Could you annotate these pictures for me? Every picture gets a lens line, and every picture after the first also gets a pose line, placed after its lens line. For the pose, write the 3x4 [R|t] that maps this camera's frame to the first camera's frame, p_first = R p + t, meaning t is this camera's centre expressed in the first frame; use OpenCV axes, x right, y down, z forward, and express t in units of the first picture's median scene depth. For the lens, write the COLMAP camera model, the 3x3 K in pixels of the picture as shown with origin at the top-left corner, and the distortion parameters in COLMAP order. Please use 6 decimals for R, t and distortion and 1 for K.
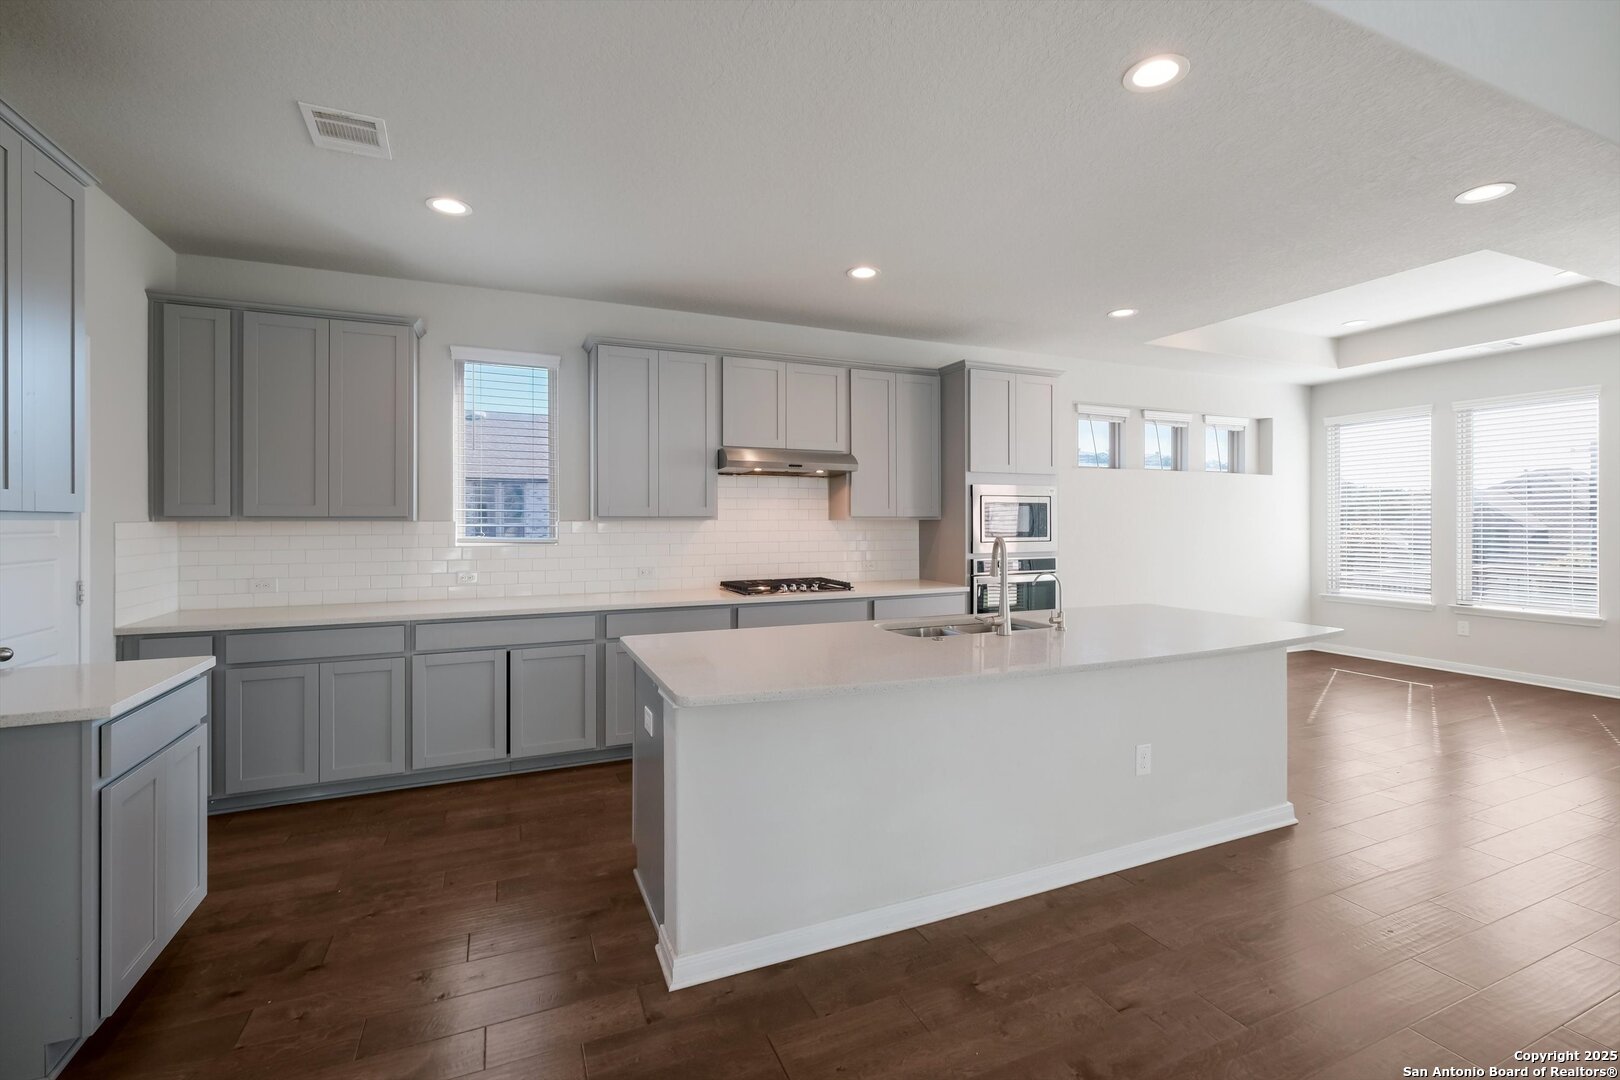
lens RADIAL K [[710.8, 0, 812.8], [0, 710.8, 516.3], [0, 0, 1]] dist [0.000579, 0.000342]
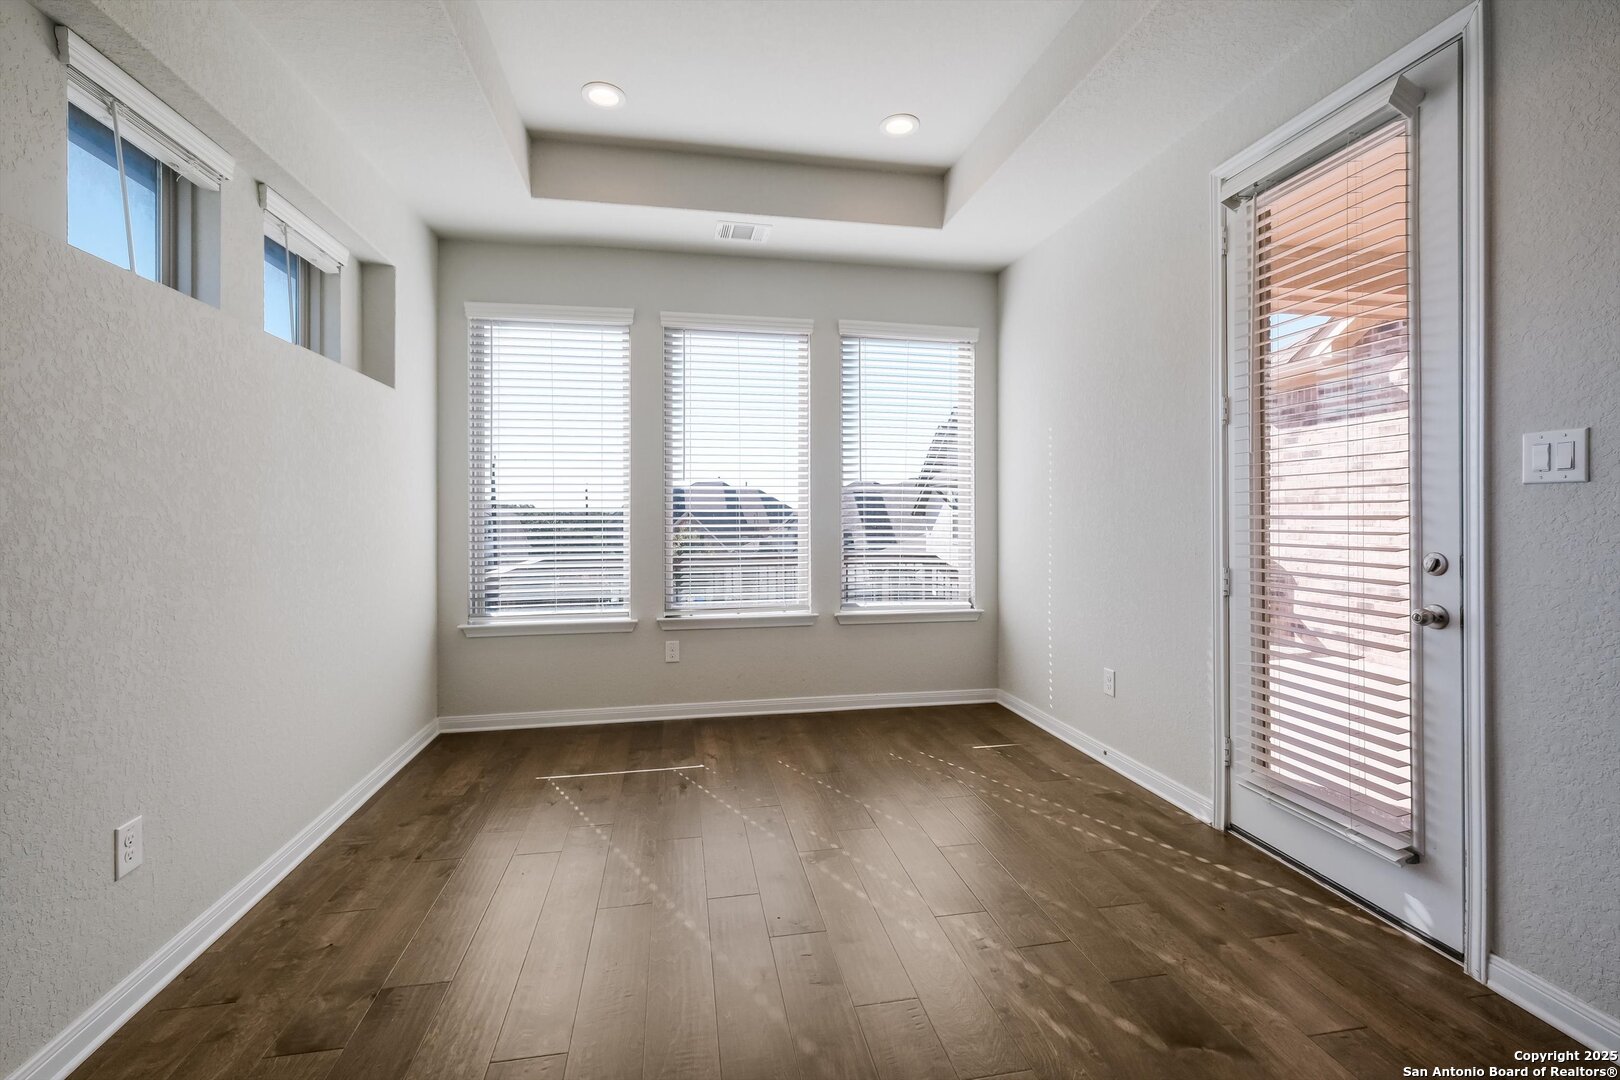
lens RADIAL K [[703.4, 0, 809.3], [0, 703.4, 515.9], [0, 0, 1]] dist [-0.001890, -0.000195]
pose [[0.226457, 0.002067, 0.974019, 0.284617], [-0.003954, 0.999991, -0.001203, 0.028862], [-0.974013, -0.003579, 0.226463, 0.694066]]
